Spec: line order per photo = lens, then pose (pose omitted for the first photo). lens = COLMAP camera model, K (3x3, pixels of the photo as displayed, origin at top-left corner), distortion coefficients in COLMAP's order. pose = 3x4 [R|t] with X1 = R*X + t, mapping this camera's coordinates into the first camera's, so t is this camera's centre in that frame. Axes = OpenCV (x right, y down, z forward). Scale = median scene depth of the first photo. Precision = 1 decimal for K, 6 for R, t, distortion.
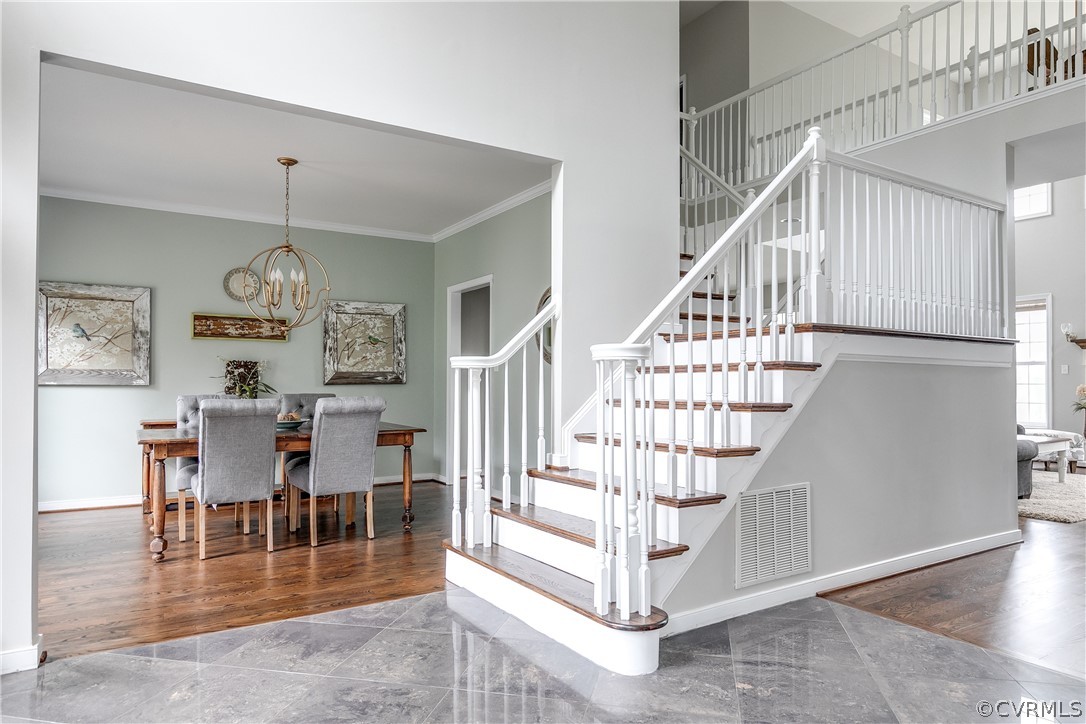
lens RADIAL K [[667.2, 0, 548.1], [0, 667.2, 378.8], [0, 0, 1]] dist [0.002466, 0.000045]
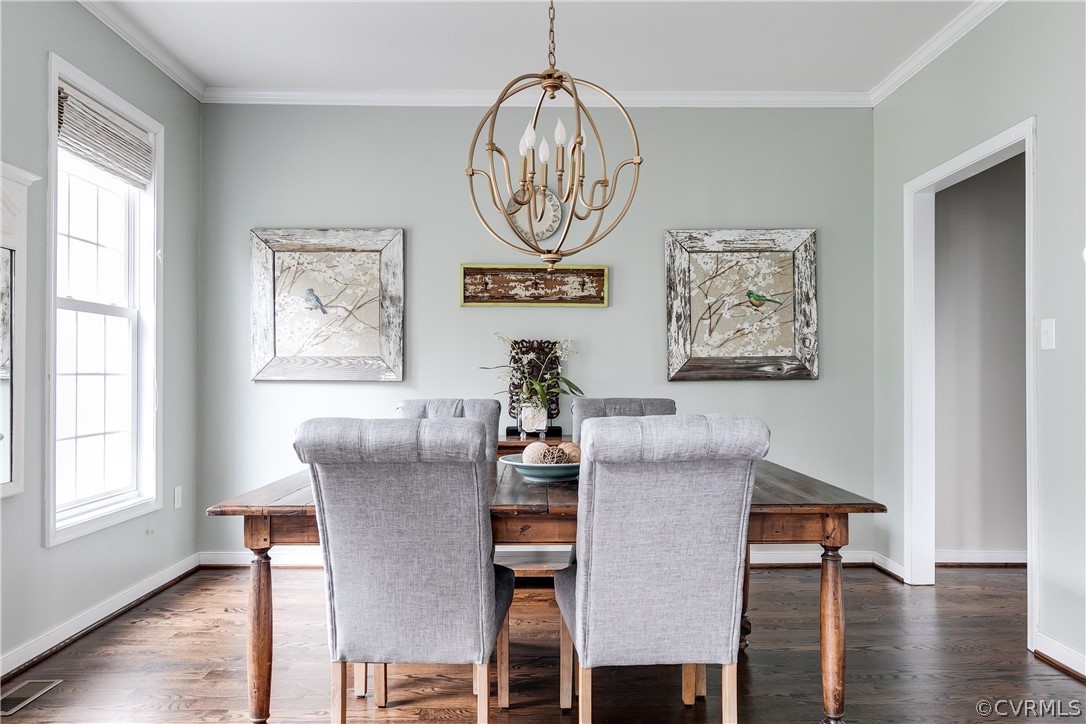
lens RADIAL K [[781.0, 0, 543.0], [0, 781.0, 362.0], [0, 0, 1]] dist [-0.002748, 0.000353]
pose [[0.856862, -0.010451, -0.515440, -0.092955], [0.003393, 0.999887, -0.014633, 0.002689], [0.515534, 0.010789, 0.856801, 0.409403]]
